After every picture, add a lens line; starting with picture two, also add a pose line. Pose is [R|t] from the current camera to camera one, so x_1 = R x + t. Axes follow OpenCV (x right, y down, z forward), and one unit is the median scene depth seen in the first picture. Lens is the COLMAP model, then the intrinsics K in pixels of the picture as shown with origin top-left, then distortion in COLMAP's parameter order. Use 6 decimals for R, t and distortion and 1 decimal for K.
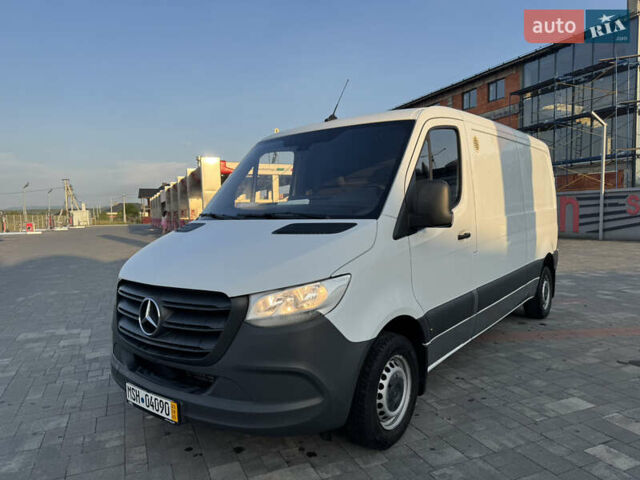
lens RADIAL K [[454.9, 0, 320.1], [0, 454.9, 241.3], [0, 0, 1]] dist [0.005400, -0.002259]
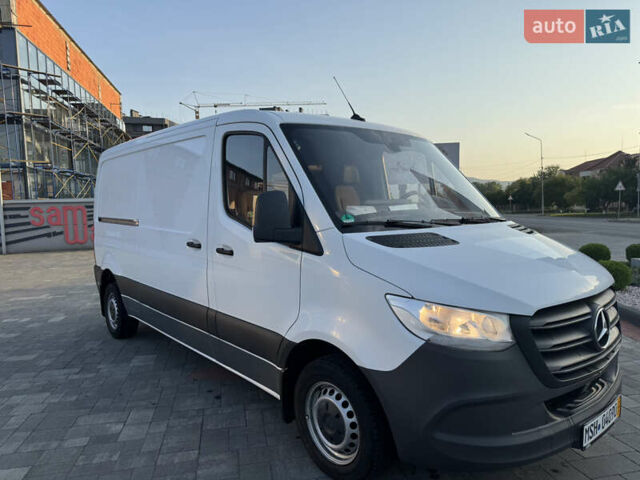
lens RADIAL K [[454.9, 0, 320.1], [0, 454.9, 241.3], [0, 0, 1]] dist [0.005400, -0.002259]
pose [[0.196964, -0.056754, 0.978767, -0.830051], [0.084468, 0.995593, 0.040732, -0.057330], [-0.976765, 0.074652, 0.200890, 0.817896]]
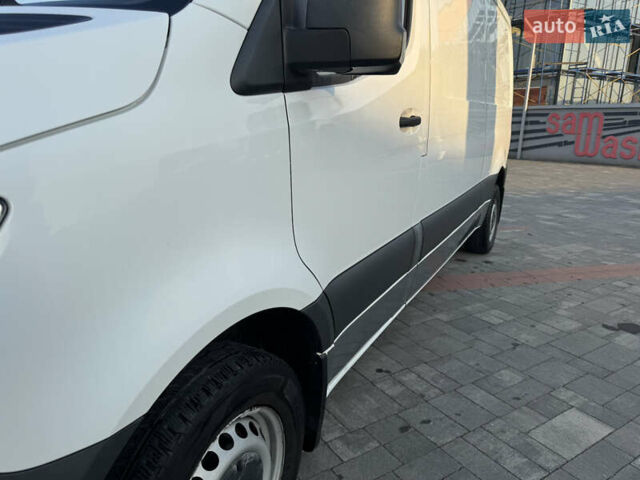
lens RADIAL K [[456.3, 0, 317.4], [0, 456.3, 235.7], [0, 0, 1]] dist [0.006583, -0.005582]
pose [[0.985457, 0.001664, 0.169919, 0.109418], [-0.031032, 0.984898, 0.170330, 0.025756], [-0.167069, -0.173126, 0.970626, 0.425525]]
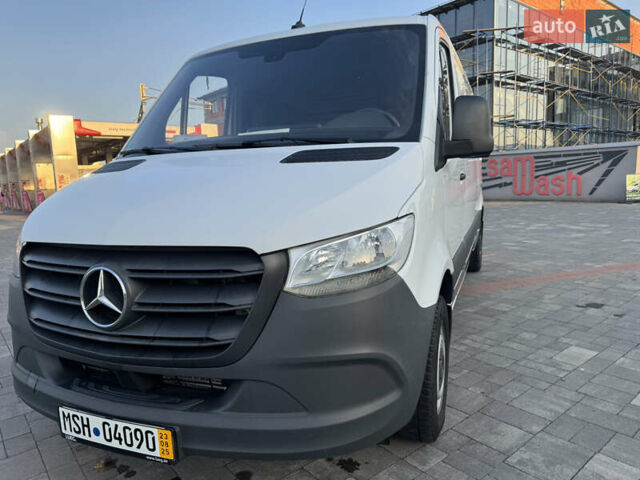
lens RADIAL K [[457.9, 0, 317.6], [0, 457.9, 241.9], [0, 0, 1]] dist [-0.001538, 0.001328]
pose [[0.959555, -0.051678, 0.276739, -0.160721], [0.033931, 0.997071, 0.068541, 0.036475], [-0.279471, -0.056379, 0.958498, 0.206308]]
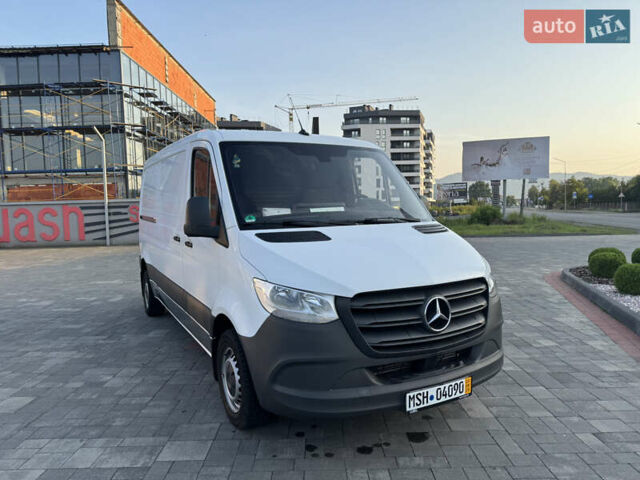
lens RADIAL K [[451.7, 0, 320.0], [0, 451.7, 240.0], [0, 0, 1]] dist [0.053334, -0.071160]
pose [[0.392090, -0.053637, 0.918362, -0.881228], [0.074562, 0.996867, 0.026388, -0.035399], [-0.916900, 0.058128, 0.394861, 0.495103]]
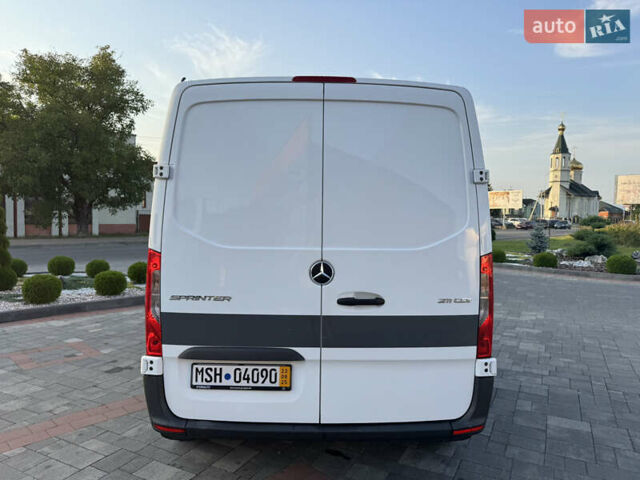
lens RADIAL K [[448.1, 0, 314.4], [0, 448.1, 239.1], [0, 0, 1]] dist [0.073608, -0.100814]
pose [[-0.776246, 0.037540, -0.629312, 0.996239], [-0.037938, 0.993635, 0.106069, -0.190667], [0.629288, 0.106211, -0.769881, 2.115449]]
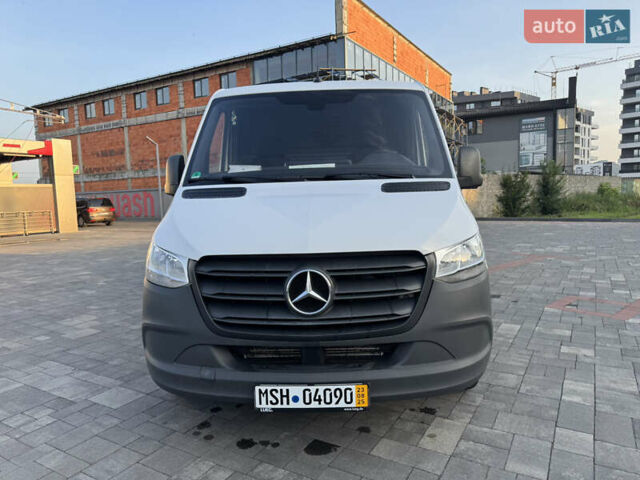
lens RADIAL K [[454.9, 0, 320.0], [0, 454.9, 240.0], [0, 0, 1]] dist [0.029400, -0.031943]
pose [[0.808981, -0.060461, 0.584717, -0.497560], [0.050193, 0.998168, 0.033769, 0.028276], [-0.585688, 0.002030, 0.810534, 0.201103]]
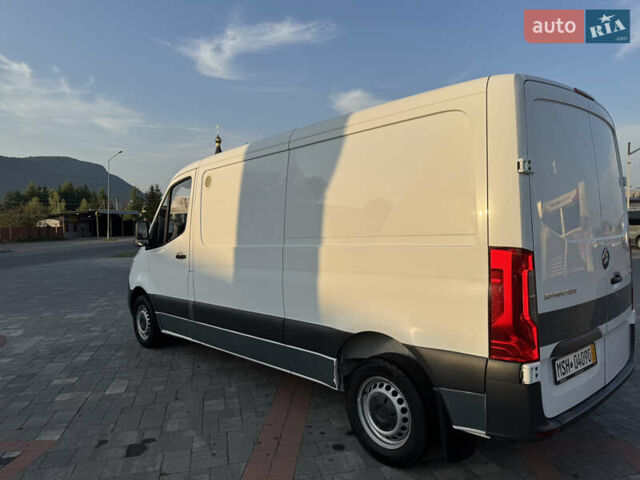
lens RADIAL K [[454.9, 0, 320.0], [0, 454.9, 240.0], [0, 0, 1]] dist [0.029400, -0.031943]
pose [[-0.165585, 0.058770, -0.984443, 1.365662], [-0.040632, 0.996969, 0.066352, -0.144839], [0.985358, 0.050987, -0.162695, 1.394476]]
